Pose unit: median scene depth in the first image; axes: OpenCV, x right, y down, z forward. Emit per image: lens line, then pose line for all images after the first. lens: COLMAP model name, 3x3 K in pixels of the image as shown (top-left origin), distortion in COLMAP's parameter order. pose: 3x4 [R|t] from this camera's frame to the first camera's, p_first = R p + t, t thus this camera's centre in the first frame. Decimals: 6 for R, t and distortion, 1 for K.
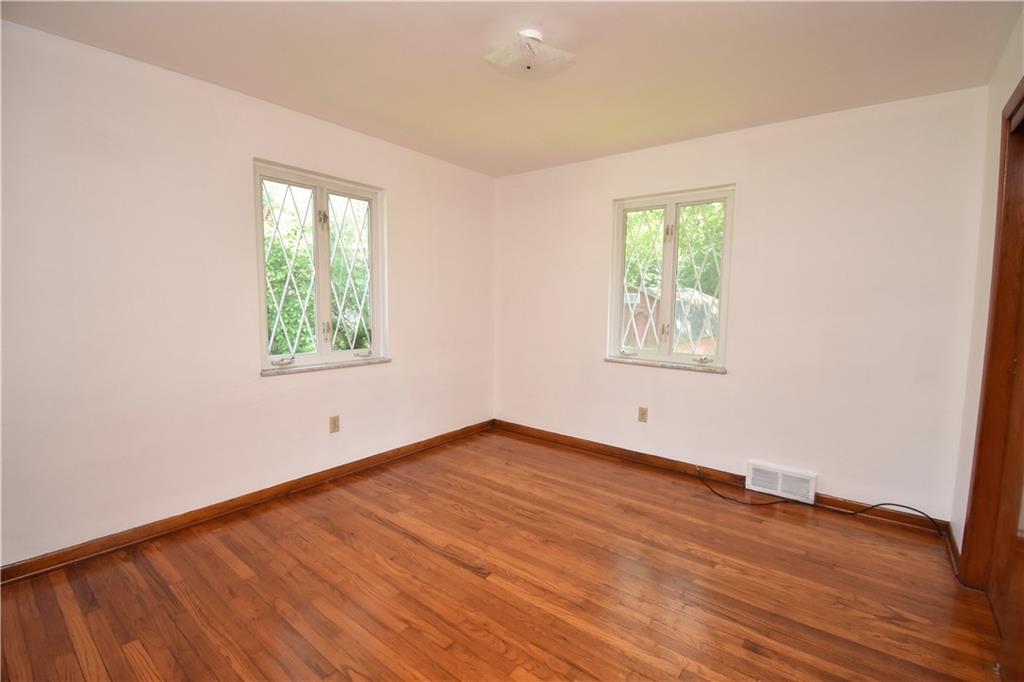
lens RADIAL K [[449.4, 0, 518.1], [0, 449.4, 335.4], [0, 0, 1]] dist [0.014203, -0.022502]
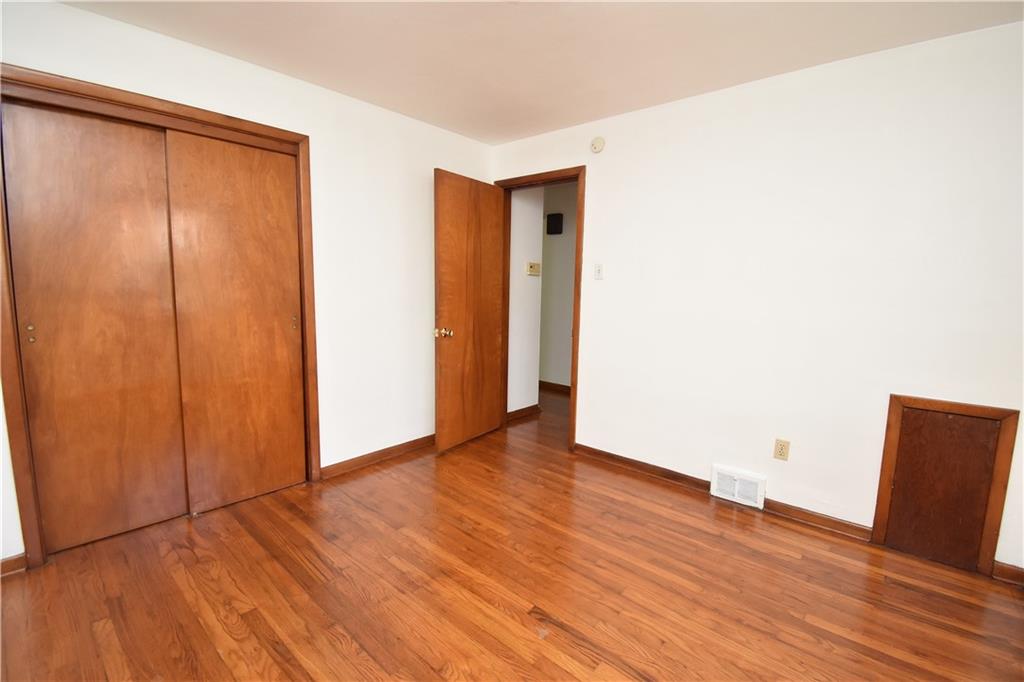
lens RADIAL K [[454.7, 0, 514.3], [0, 454.7, 336.8], [0, 0, 1]] dist [0.021893, -0.023243]
pose [[-0.997190, -0.042794, 0.061487, -0.057628], [-0.030038, 0.980317, 0.195133, -0.128068], [-0.068627, 0.192737, -0.978848, 1.541795]]
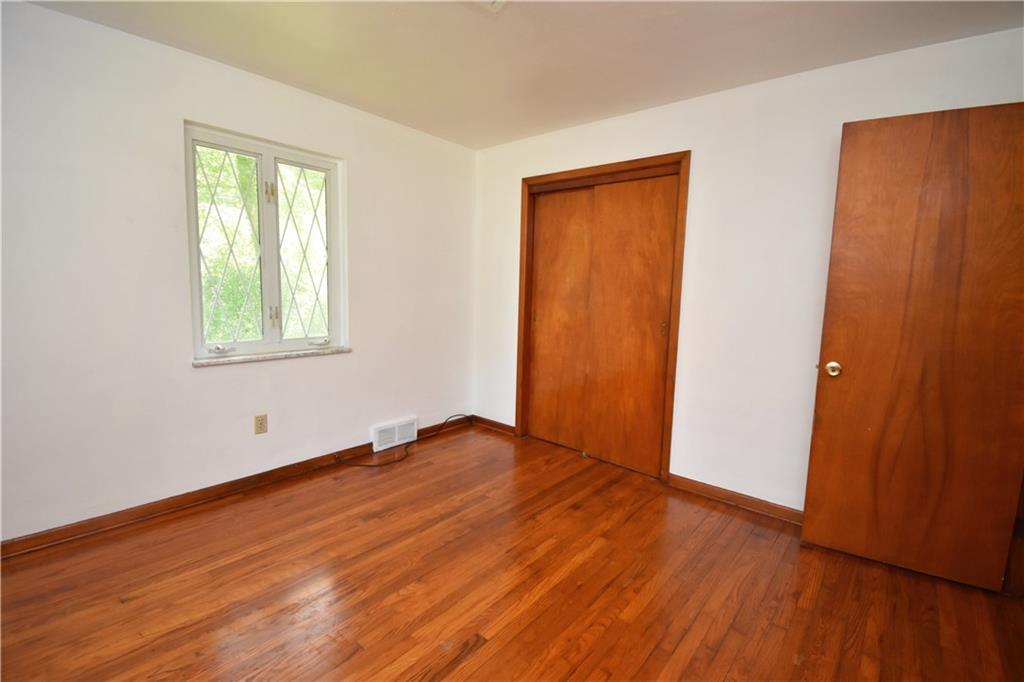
lens RADIAL K [[449.4, 0, 518.1], [0, 449.4, 335.4], [0, 0, 1]] dist [0.014203, -0.022502]
pose [[0.047420, -0.123989, 0.991150, -0.684227], [0.050832, 0.991280, 0.121573, -0.072254], [-0.997581, 0.044617, 0.053309, 0.765410]]
